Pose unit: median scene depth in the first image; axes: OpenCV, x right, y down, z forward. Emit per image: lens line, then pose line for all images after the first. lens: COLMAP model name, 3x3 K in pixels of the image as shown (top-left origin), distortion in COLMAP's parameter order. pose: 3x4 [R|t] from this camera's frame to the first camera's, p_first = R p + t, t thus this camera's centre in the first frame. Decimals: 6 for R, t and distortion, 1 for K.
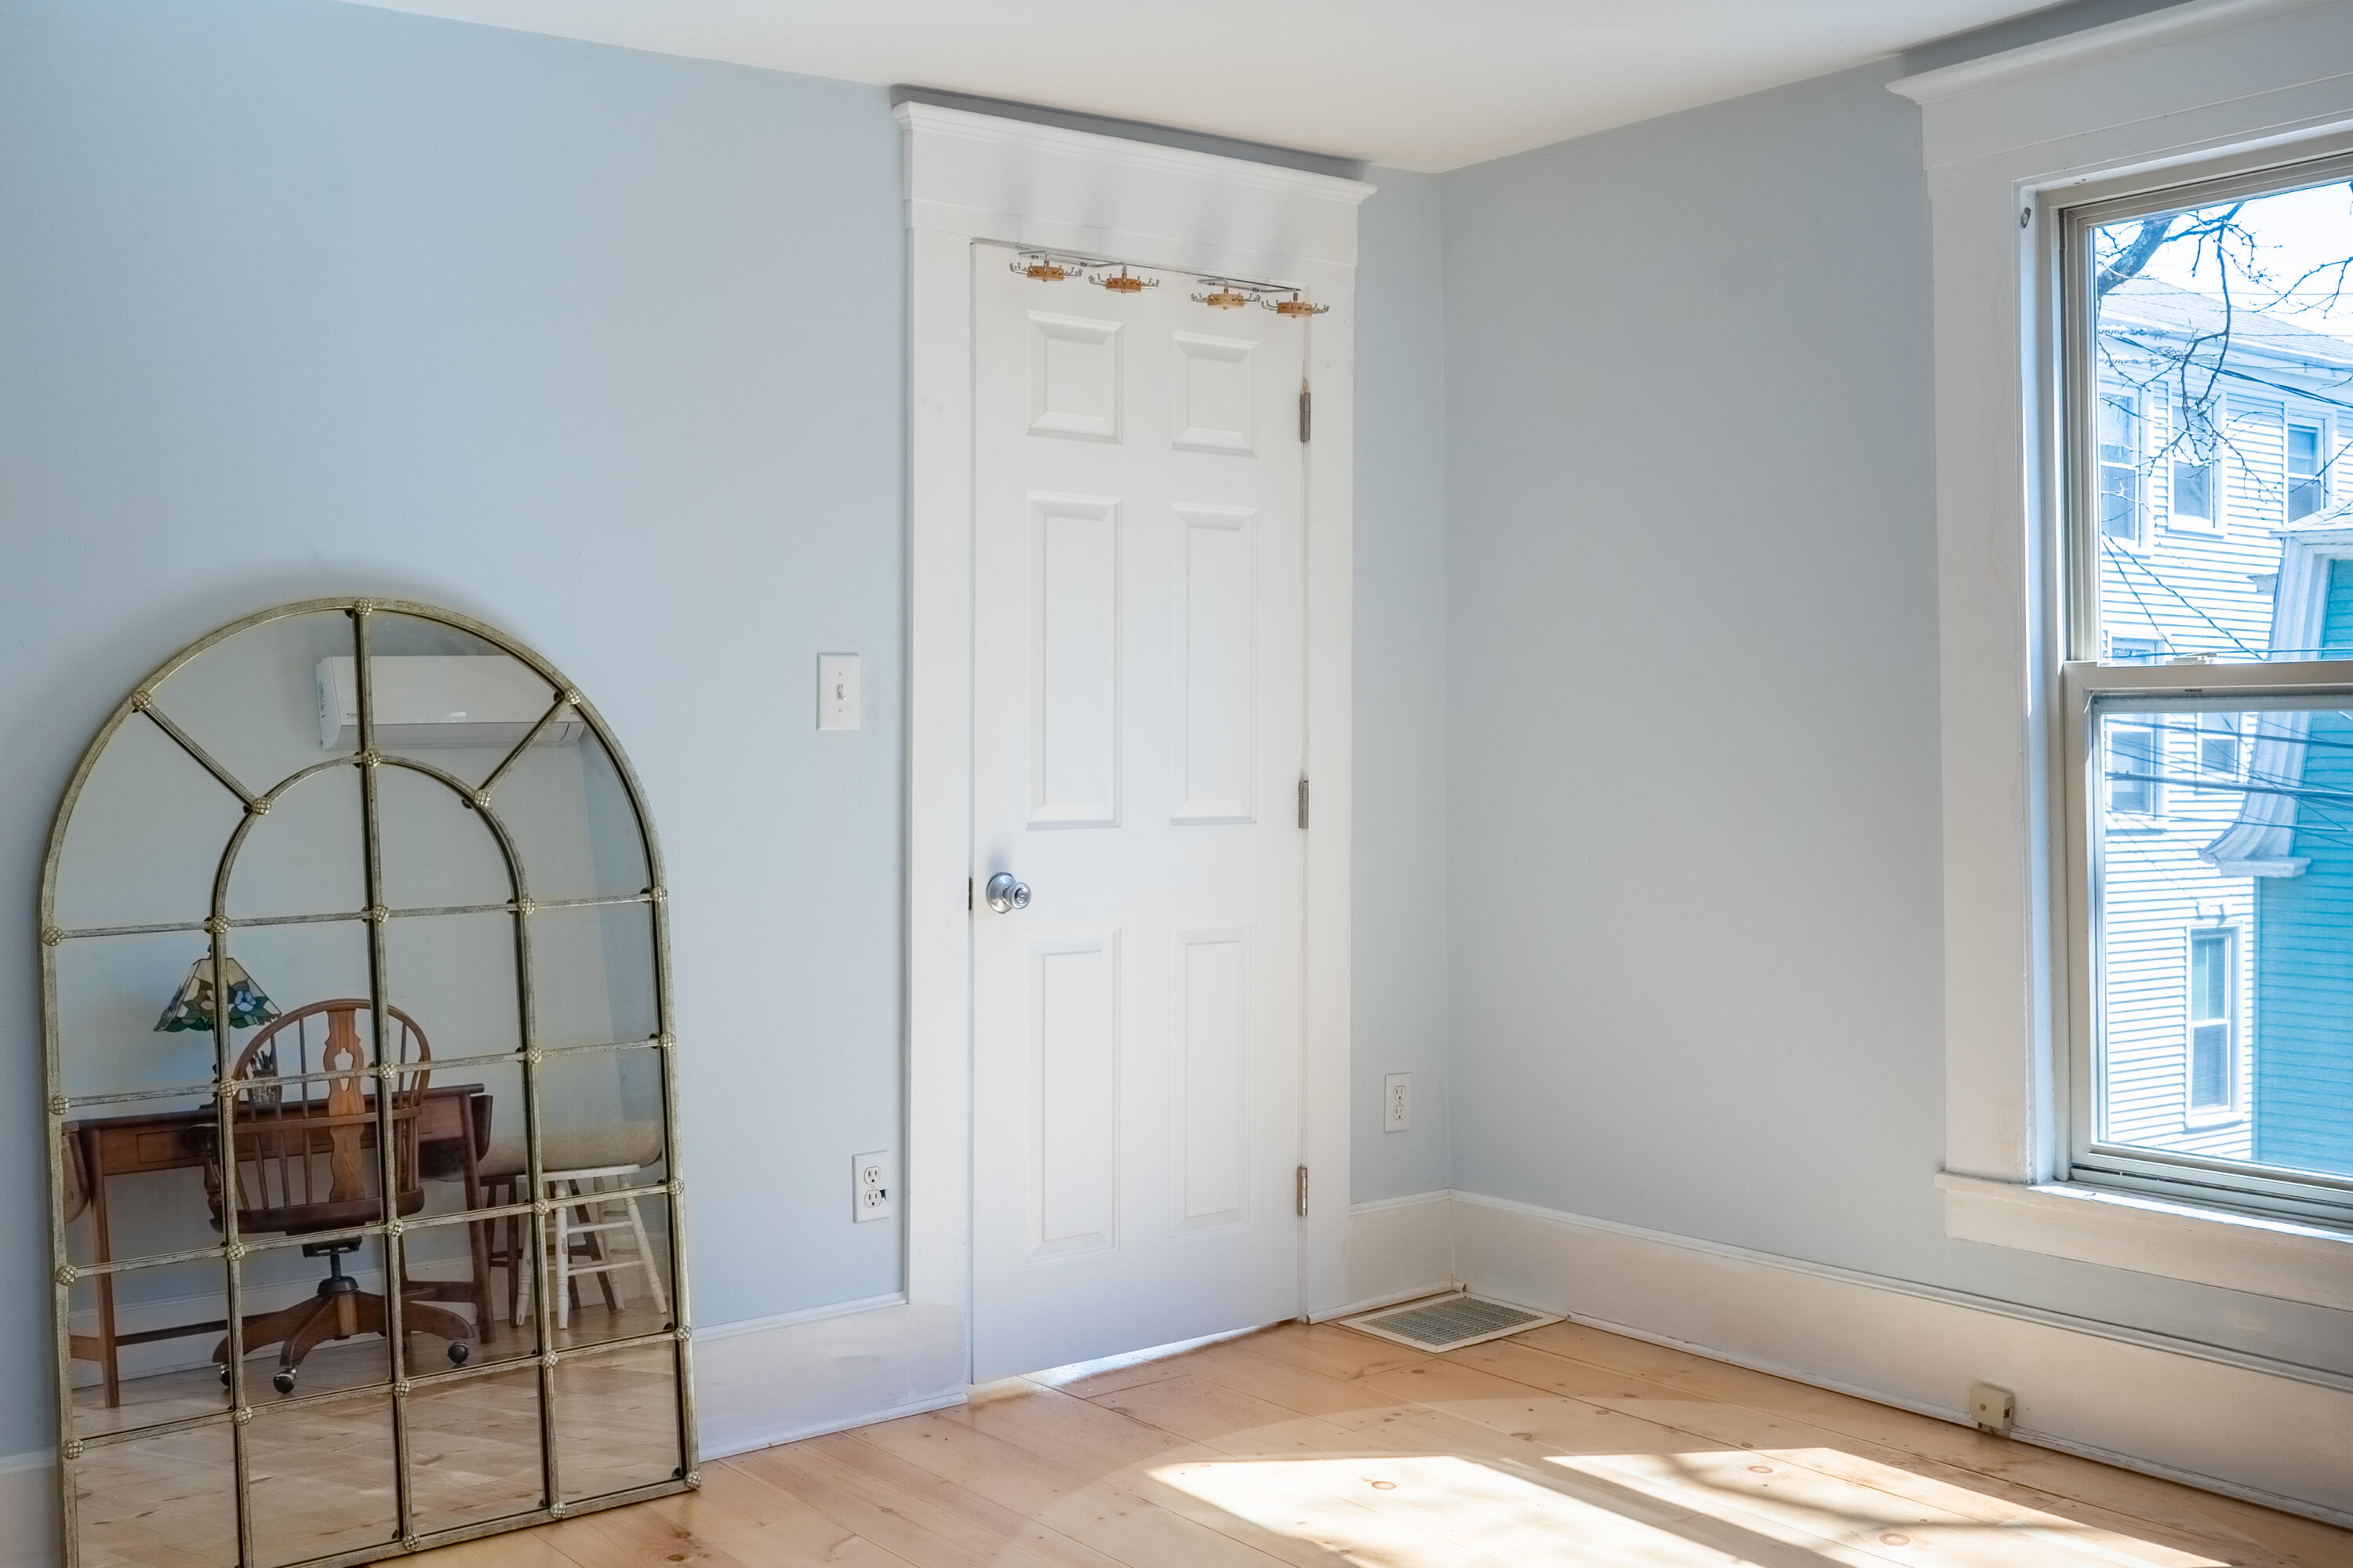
lens RADIAL K [[2436.2, 0, 1174.7], [0, 2436.2, 734.0], [0, 0, 1]] dist [-0.025137, 0.000000]
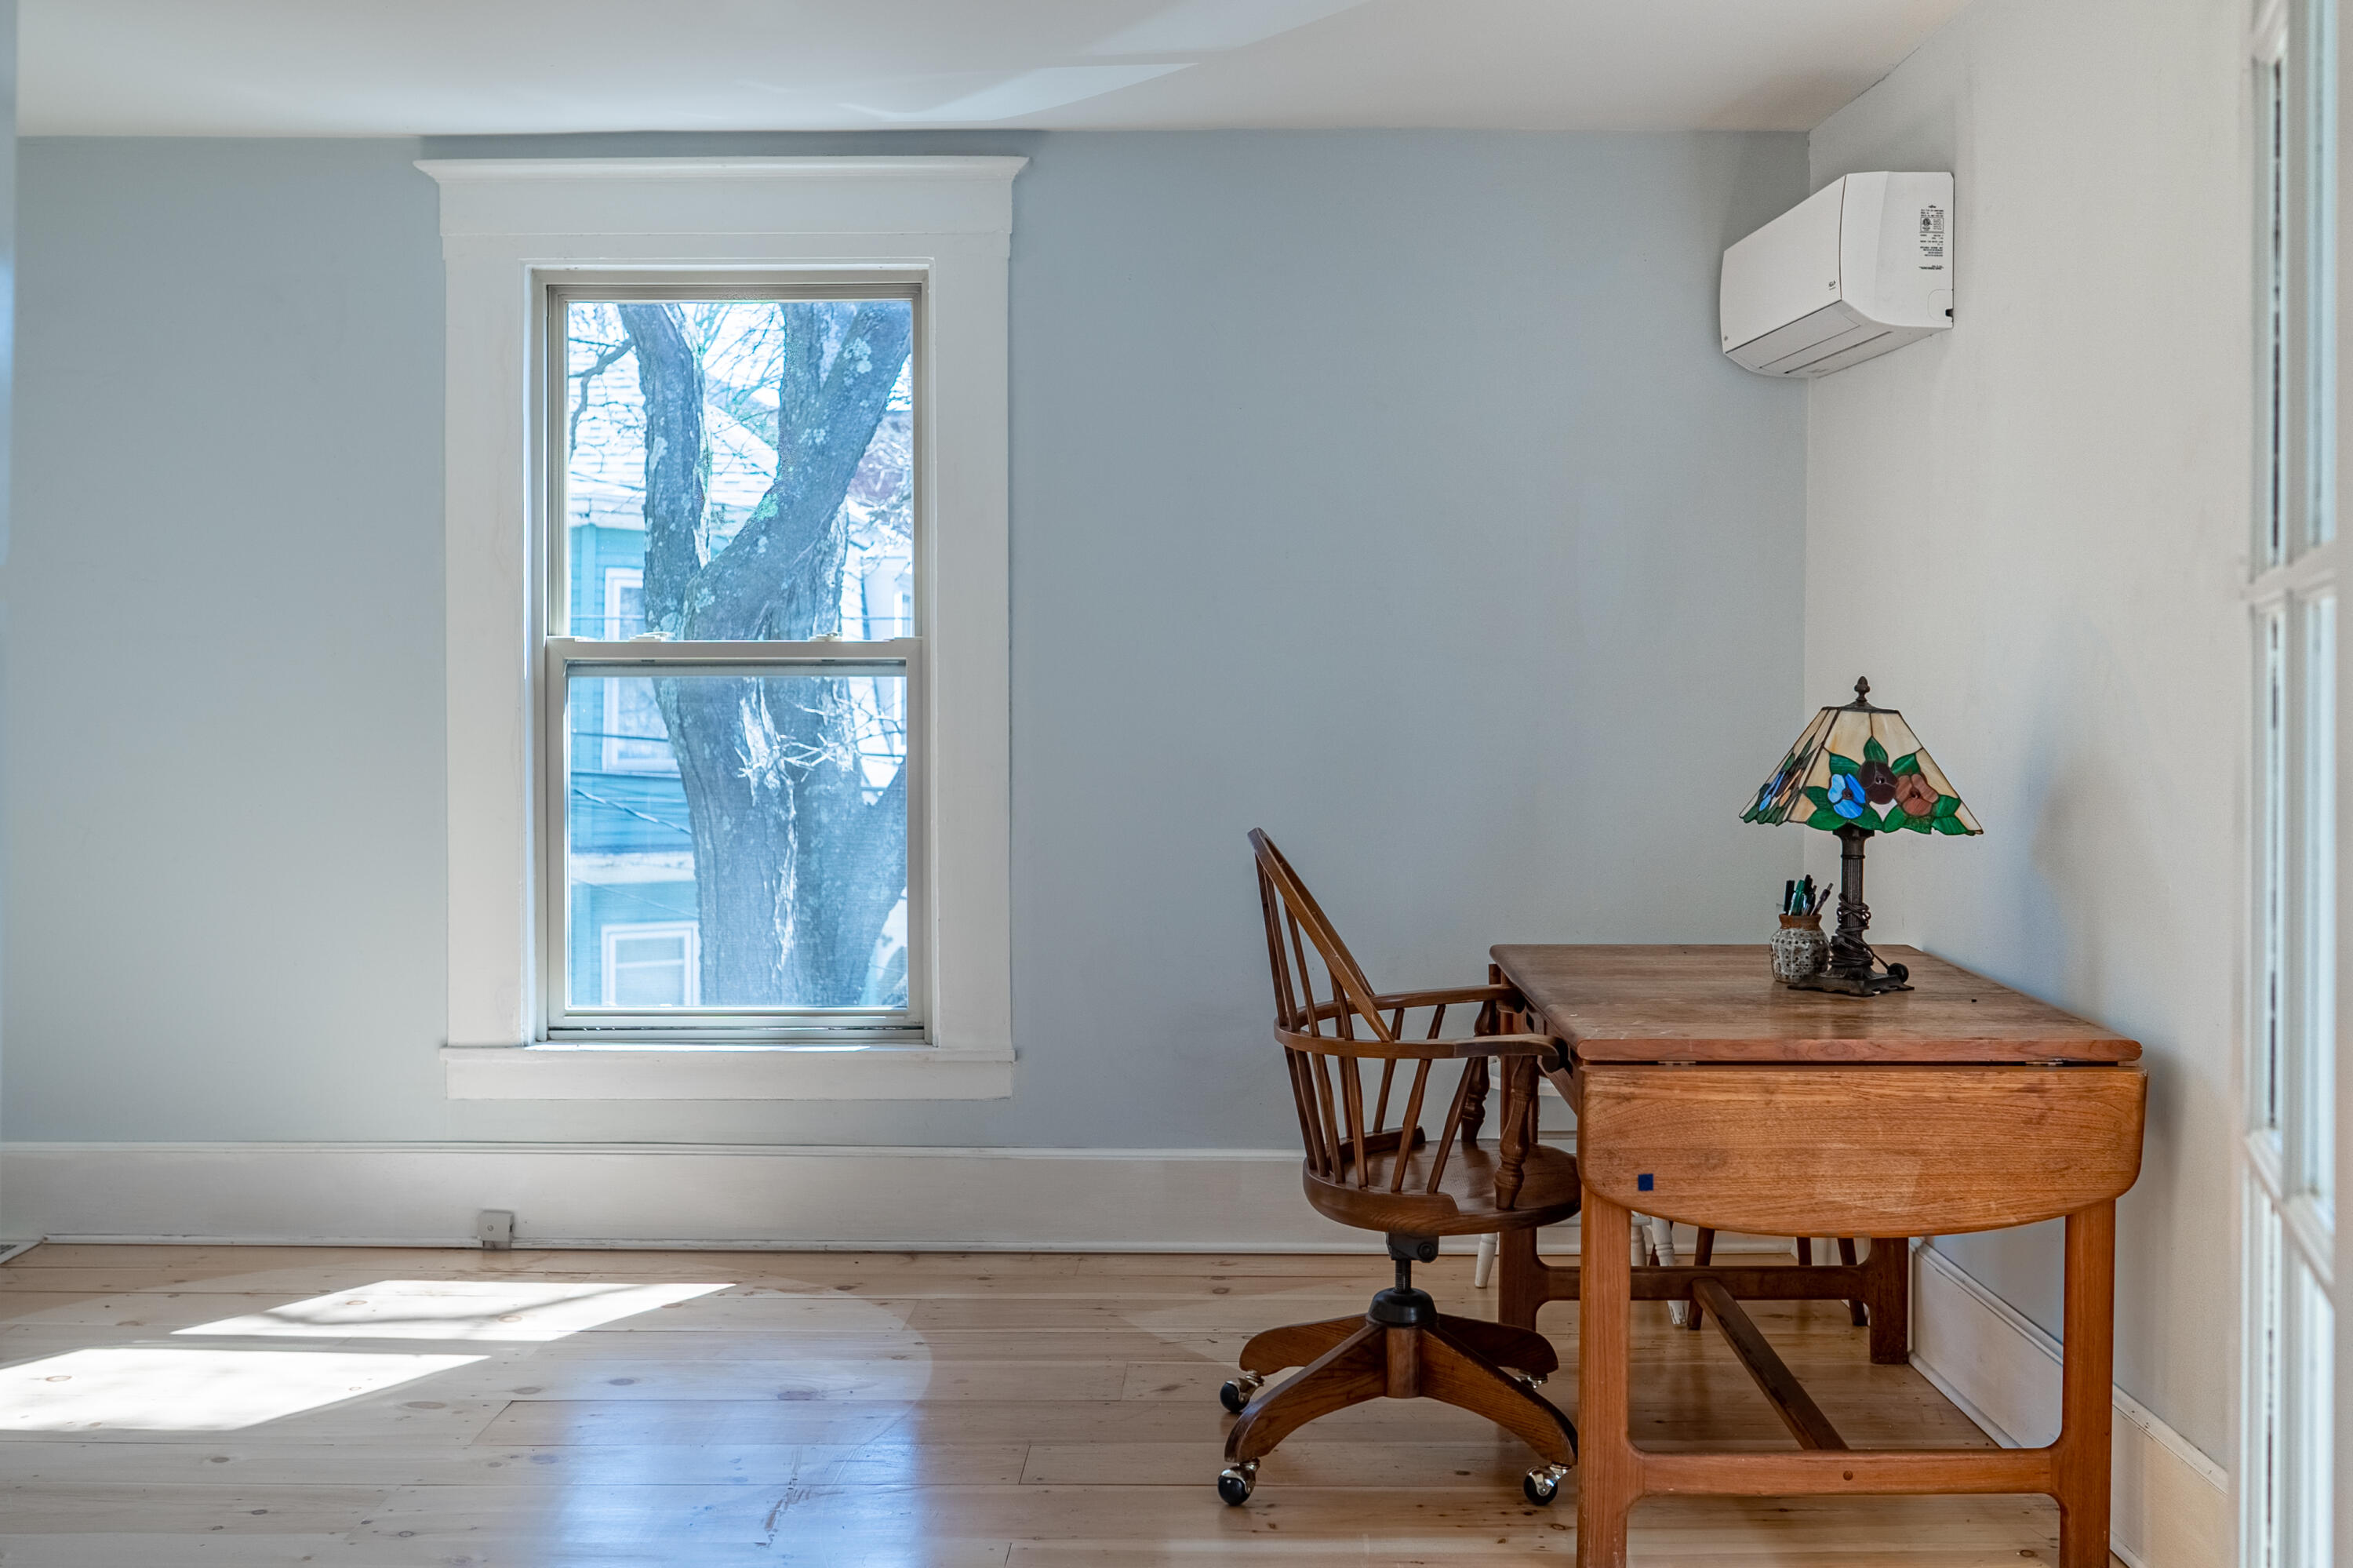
lens RADIAL K [[2517.1, 0, 1219.4], [0, 2517.1, 708.9], [0, 0, 1]] dist [-0.036141, 0.000000]
pose [[0.598426, 0.002903, 0.801173, -0.484089], [0.000768, 0.999991, -0.004198, 0.014247], [-0.801178, 0.003128, 0.598418, -0.081634]]
